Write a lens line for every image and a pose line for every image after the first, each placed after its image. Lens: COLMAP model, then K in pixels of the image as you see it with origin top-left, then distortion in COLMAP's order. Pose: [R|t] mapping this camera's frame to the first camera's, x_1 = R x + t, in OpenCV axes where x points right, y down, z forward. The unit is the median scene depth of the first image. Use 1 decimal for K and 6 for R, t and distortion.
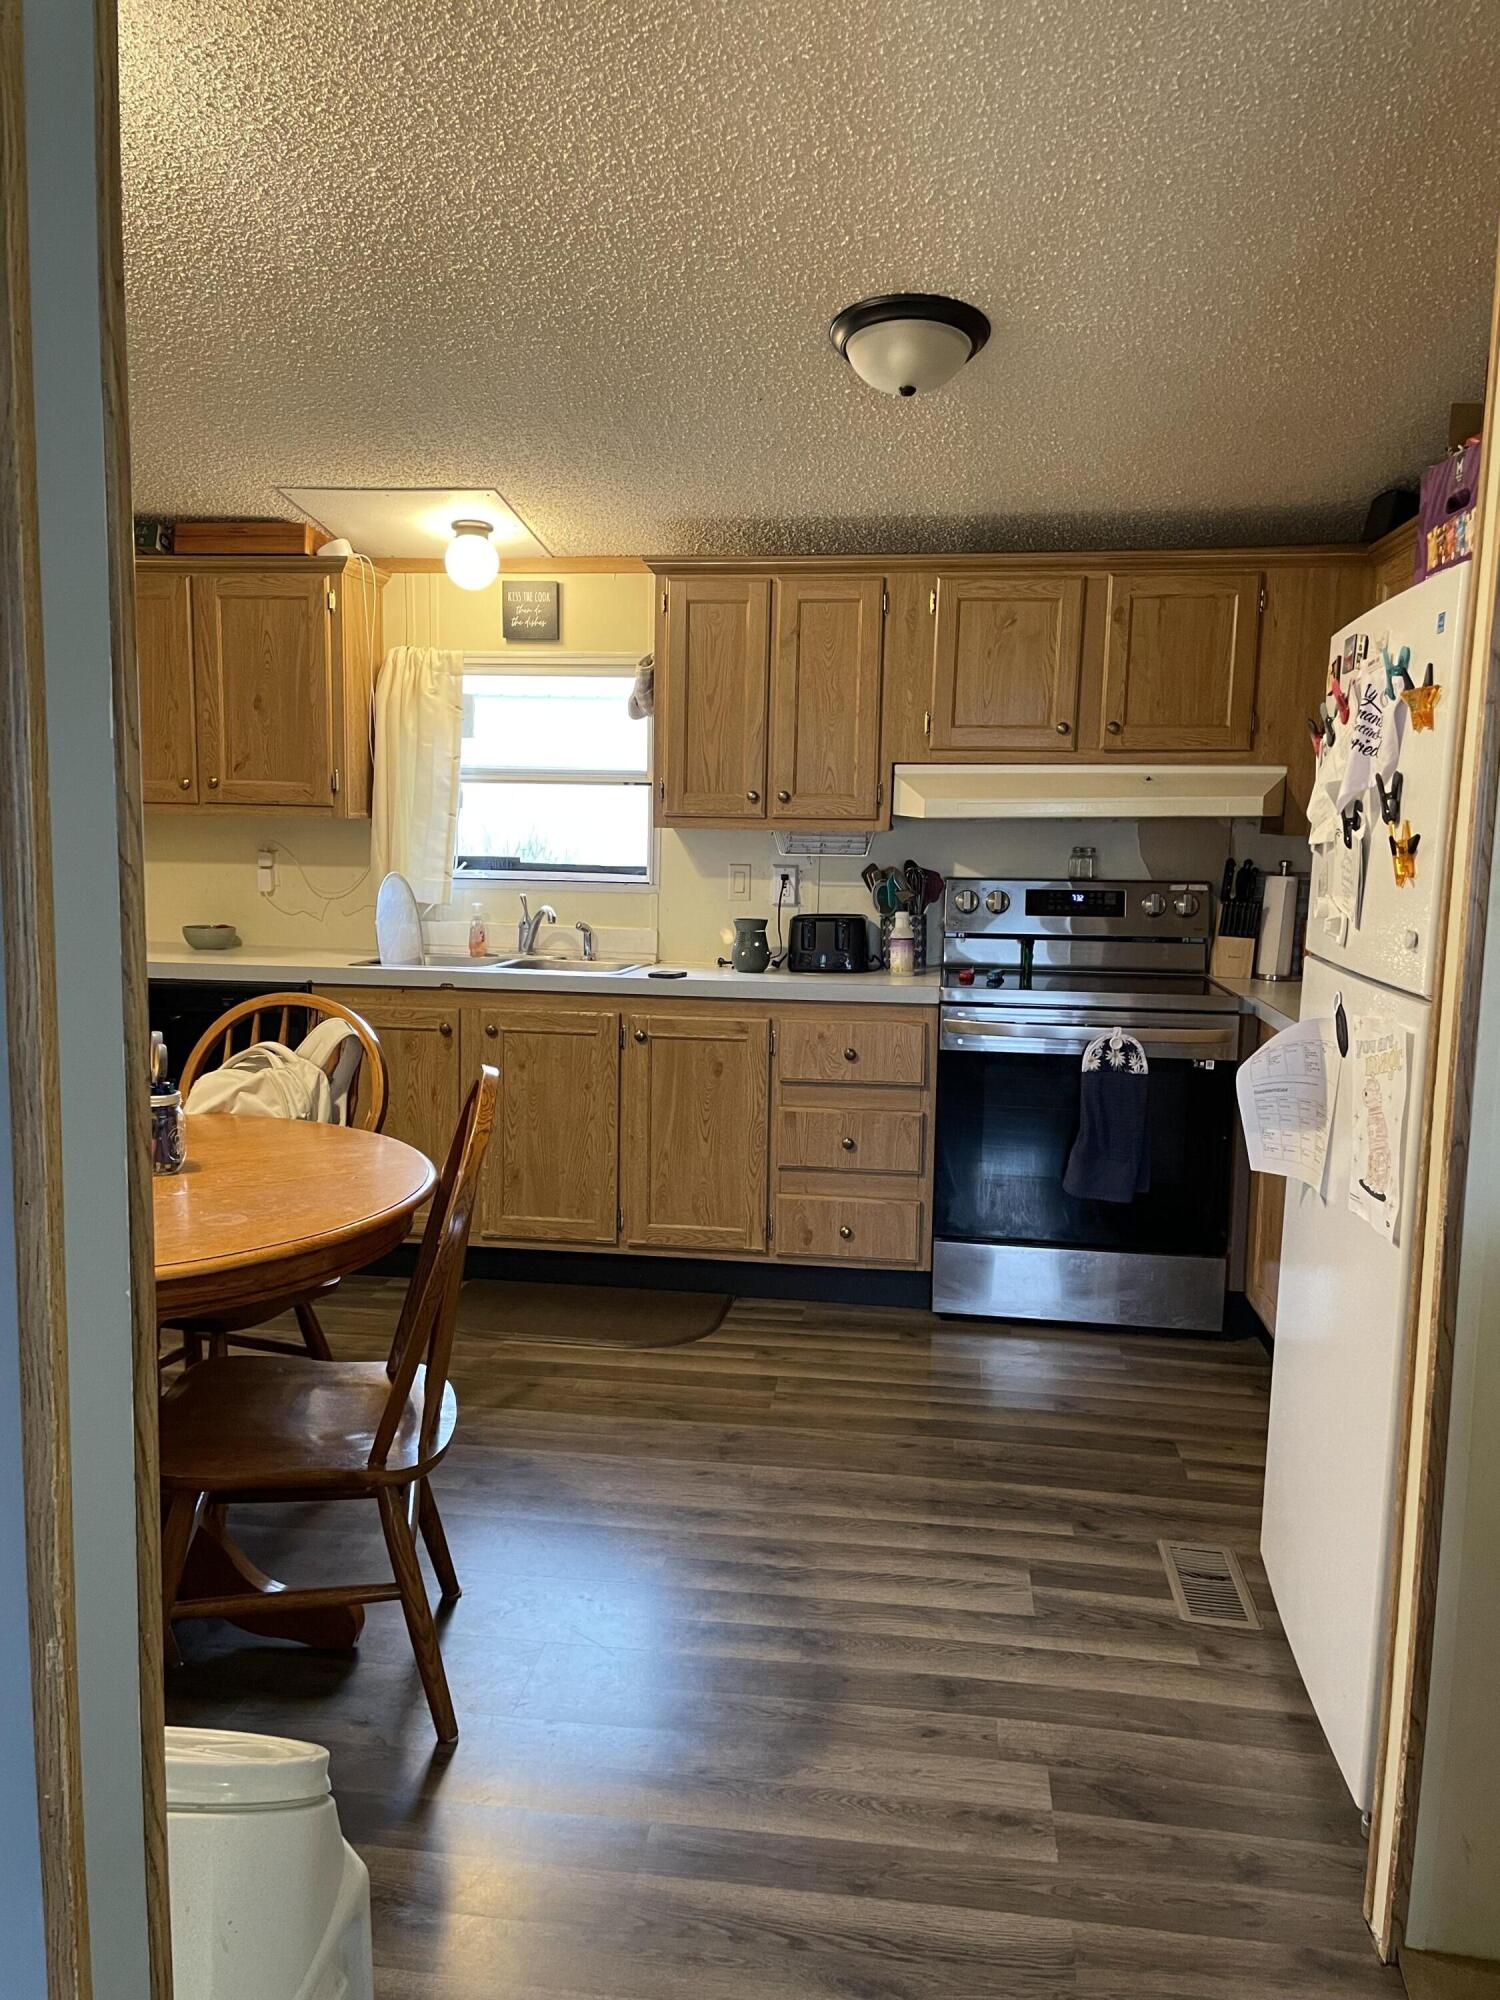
lens RADIAL K [[1511.2, 0, 740.3], [0, 1511.2, 1006.8], [0, 0, 1]] dist [0.077434, -0.095199]
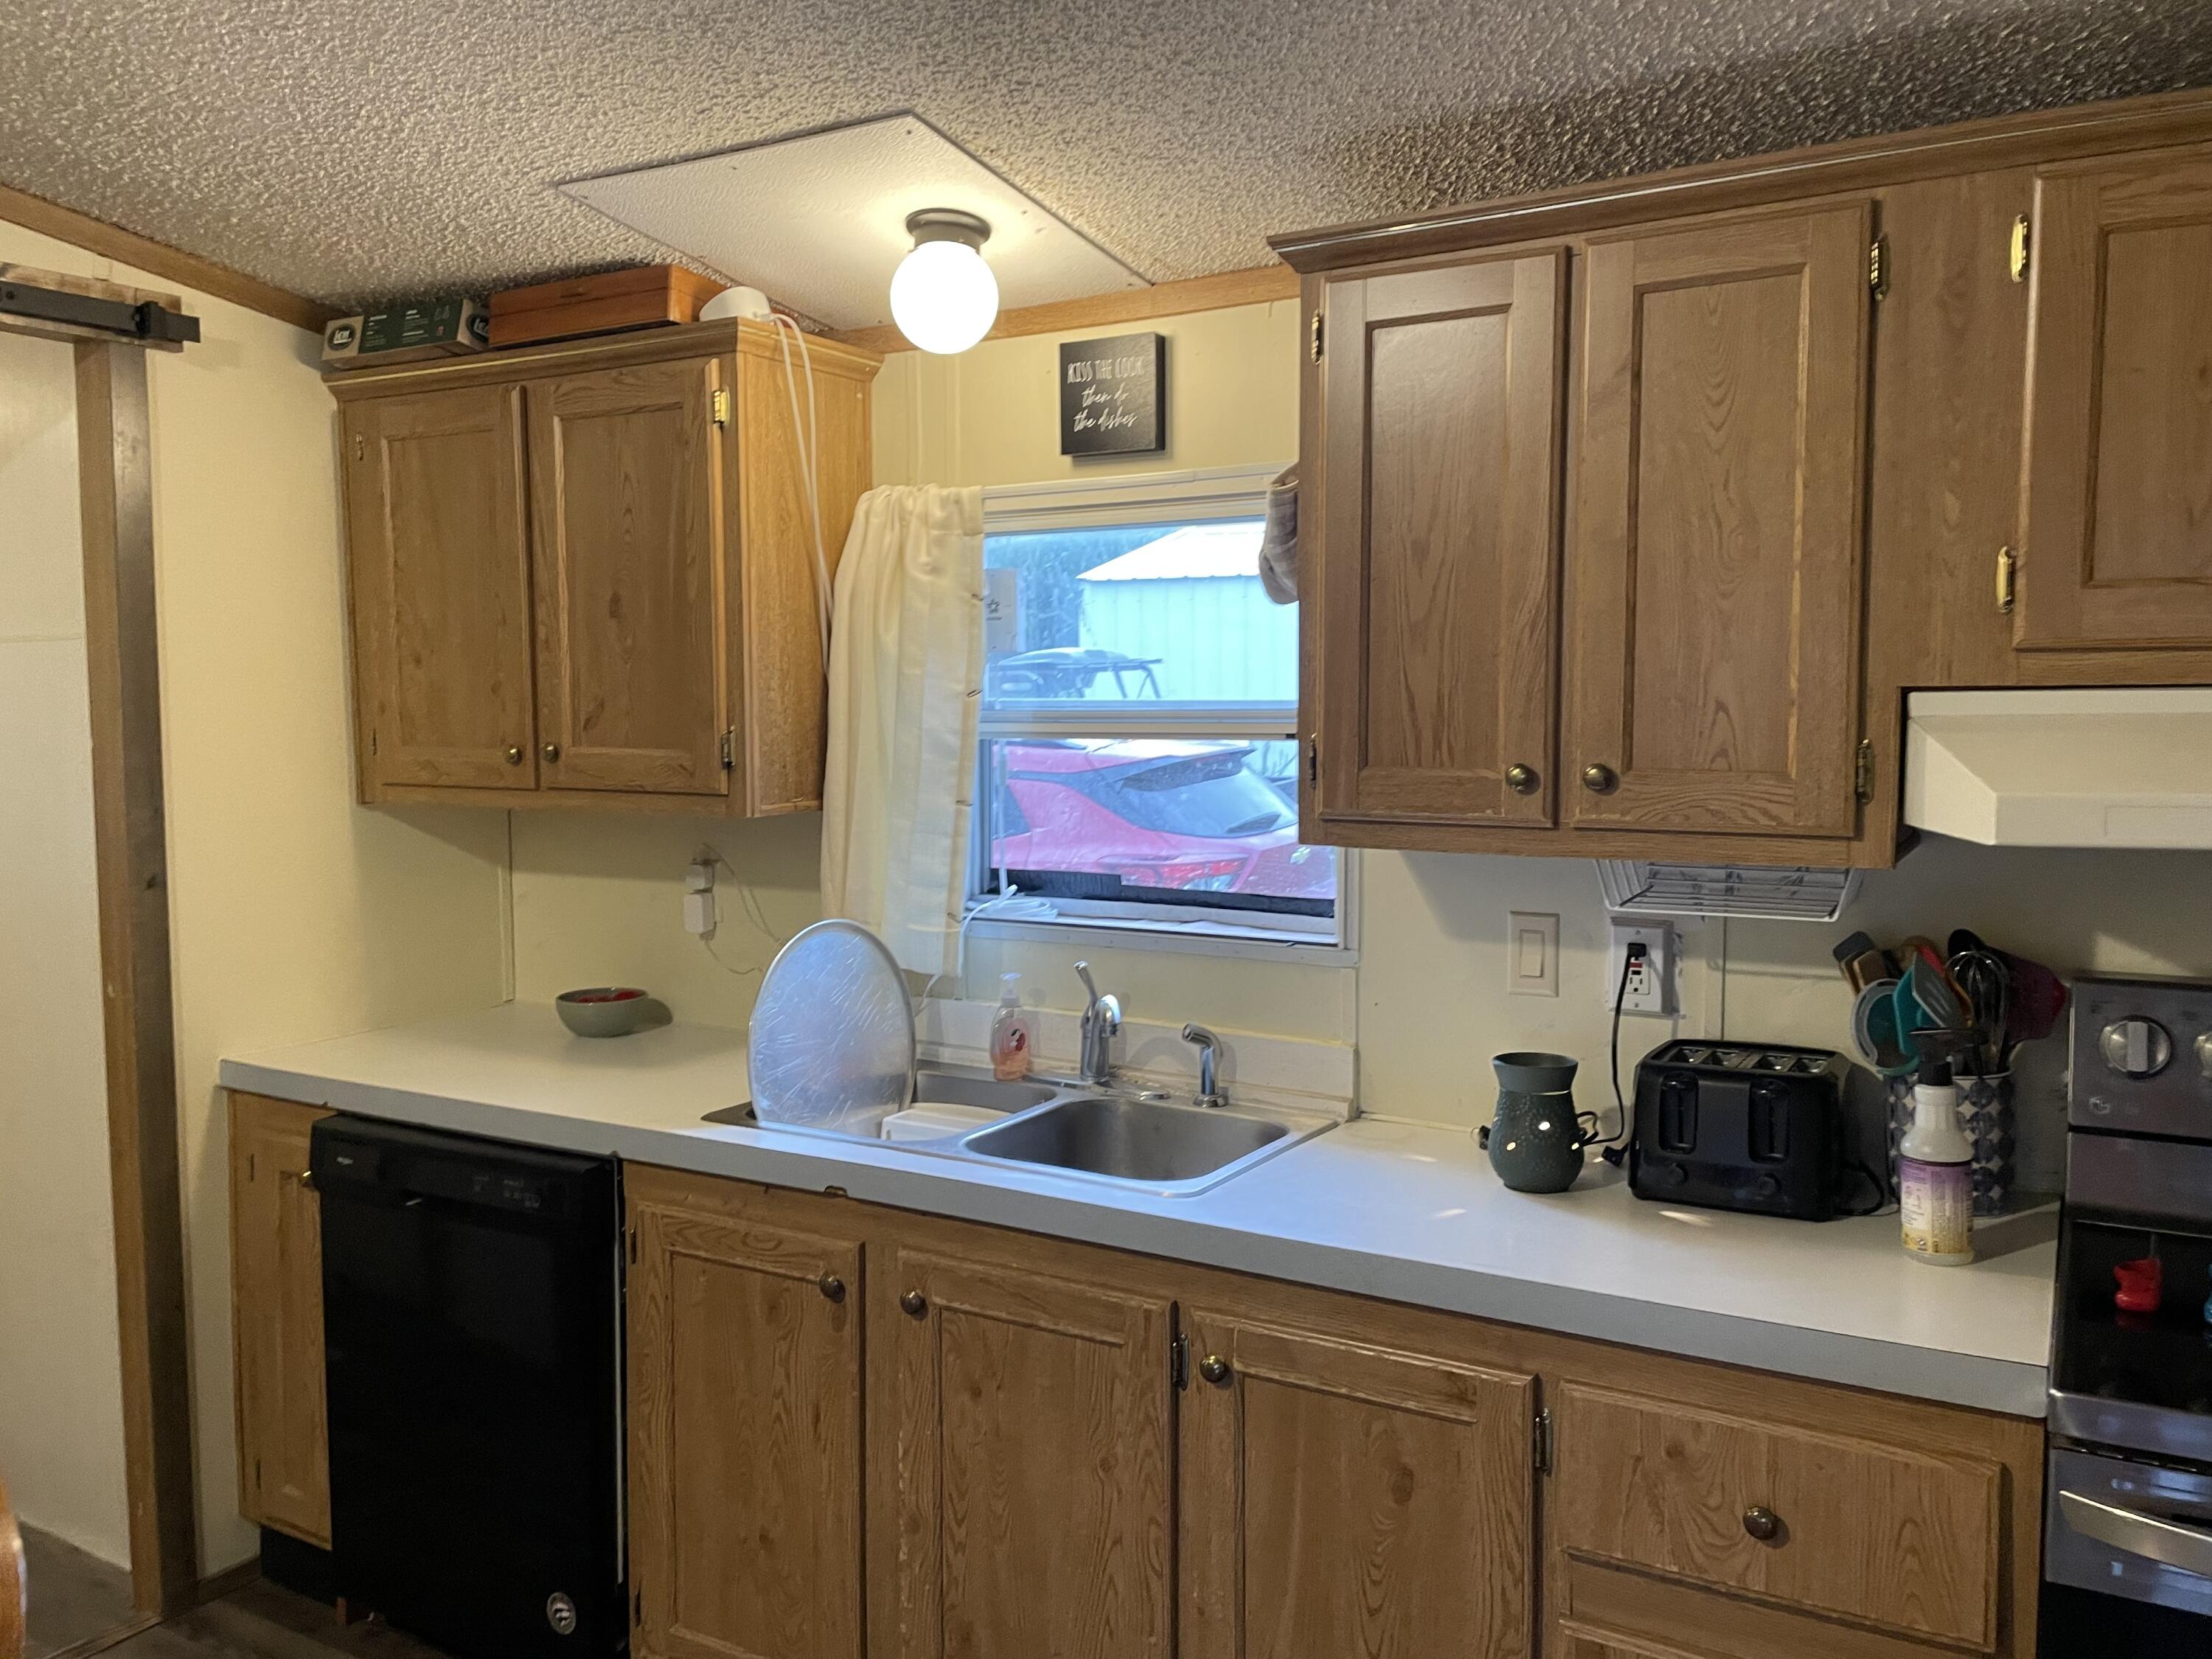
lens RADIAL K [[1671.4, 0, 1118.0], [0, 1671.4, 812.5], [0, 0, 1]] dist [0.077434, -0.095199]
pose [[0.927557, 0.002200, -0.373676, 0.076338], [-0.025383, 0.998044, -0.057130, -0.100256], [0.372819, 0.062476, 0.925798, 0.538219]]
